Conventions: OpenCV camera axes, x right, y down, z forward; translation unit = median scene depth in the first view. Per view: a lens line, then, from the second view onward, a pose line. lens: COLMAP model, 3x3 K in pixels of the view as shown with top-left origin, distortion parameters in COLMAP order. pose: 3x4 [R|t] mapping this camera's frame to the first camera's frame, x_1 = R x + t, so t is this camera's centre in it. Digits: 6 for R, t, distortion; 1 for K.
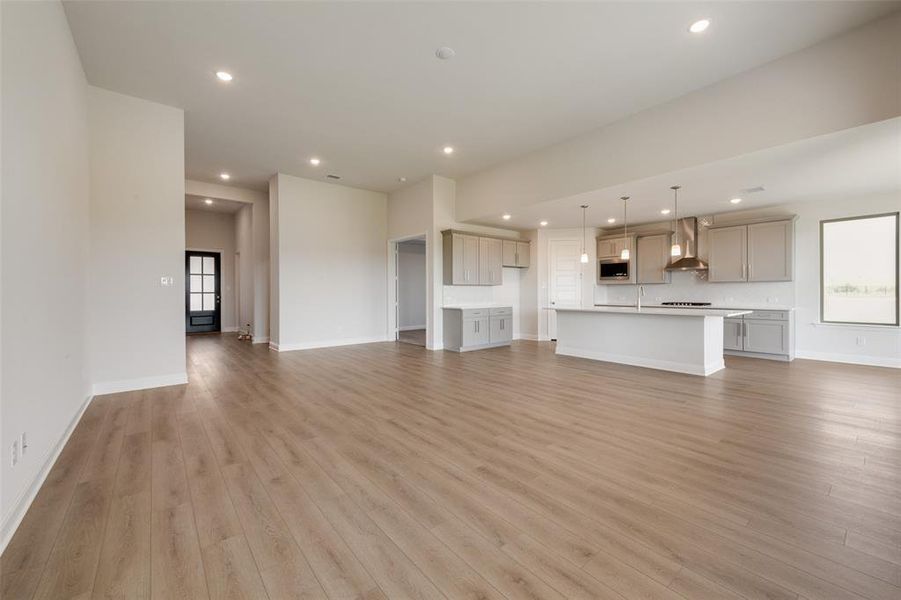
lens RADIAL K [[364.4, 0, 448.7], [0, 364.4, 292.0], [0, 0, 1]] dist [0.003056, -0.000982]
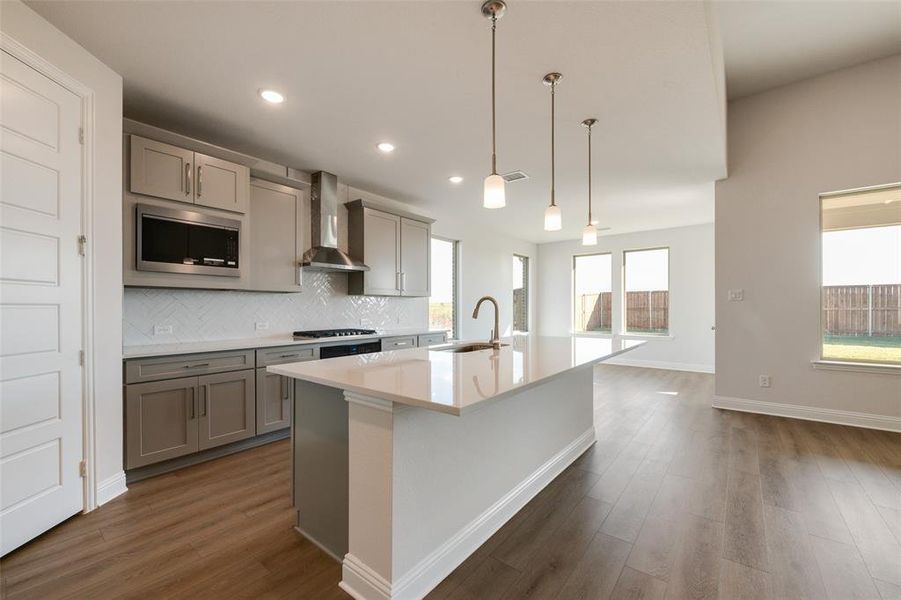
lens RADIAL K [[364.4, 0, 458.2], [0, 364.4, 303.8], [0, 0, 1]] dist [0.003056, -0.000982]
pose [[-0.213378, 0.008567, 0.976932, 0.078182], [-0.007832, 0.999914, -0.010479, -0.005033], [-0.976938, -0.009888, -0.213292, 0.852194]]
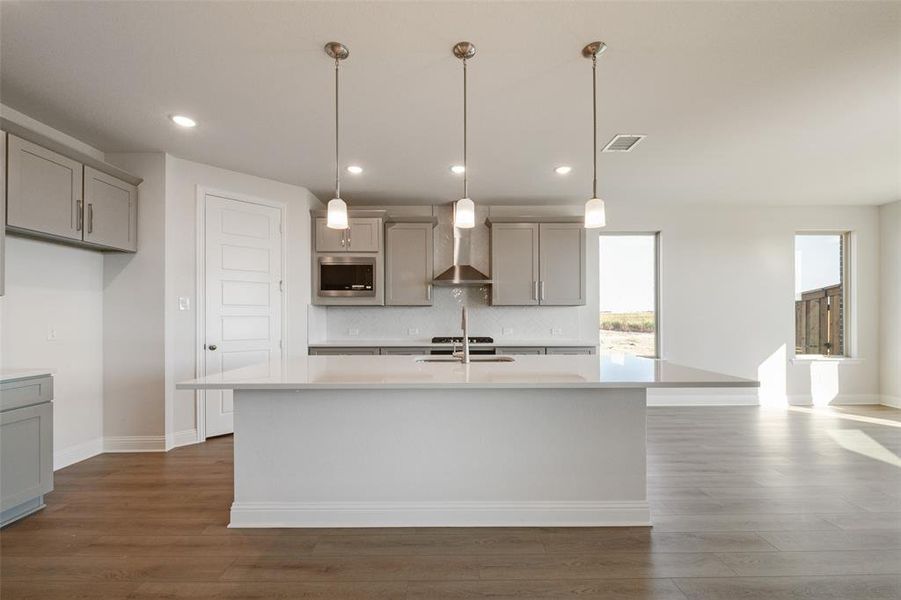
lens RADIAL K [[364.4, 0, 448.6], [0, 364.4, 313.8], [0, 0, 1]] dist [0.003056, -0.000982]
pose [[0.638659, 0.004616, 0.769476, 0.149733], [-0.003694, 0.999989, -0.002934, -0.008191], [-0.769481, -0.000969, 0.638669, 0.566670]]
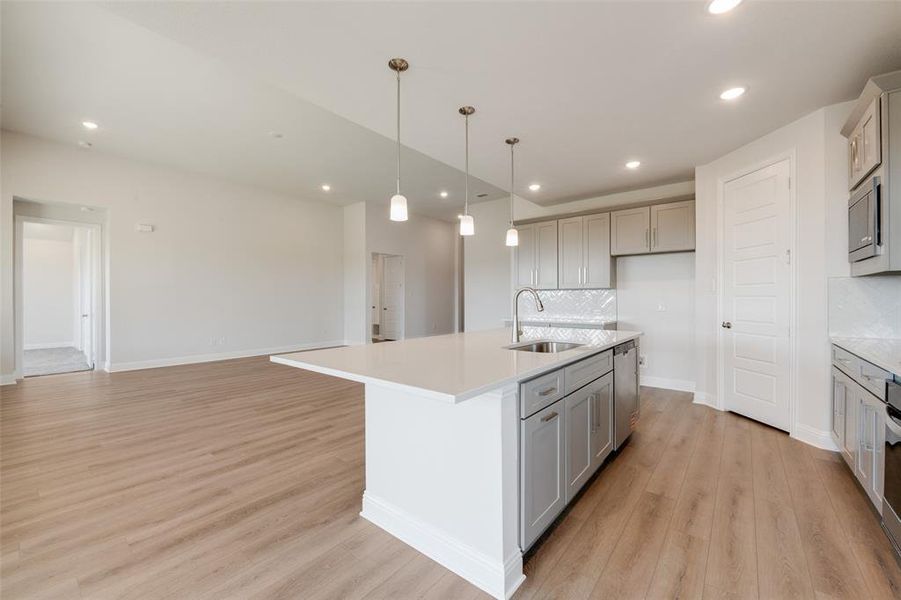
lens RADIAL K [[364.4, 0, 452.7], [0, 364.4, 302.6], [0, 0, 1]] dist [0.003056, -0.000982]
pose [[0.207135, 0.009701, -0.978264, 0.690453], [0.015708, 0.999789, 0.013241, -0.004392], [0.978186, -0.018109, 0.206939, 0.616631]]
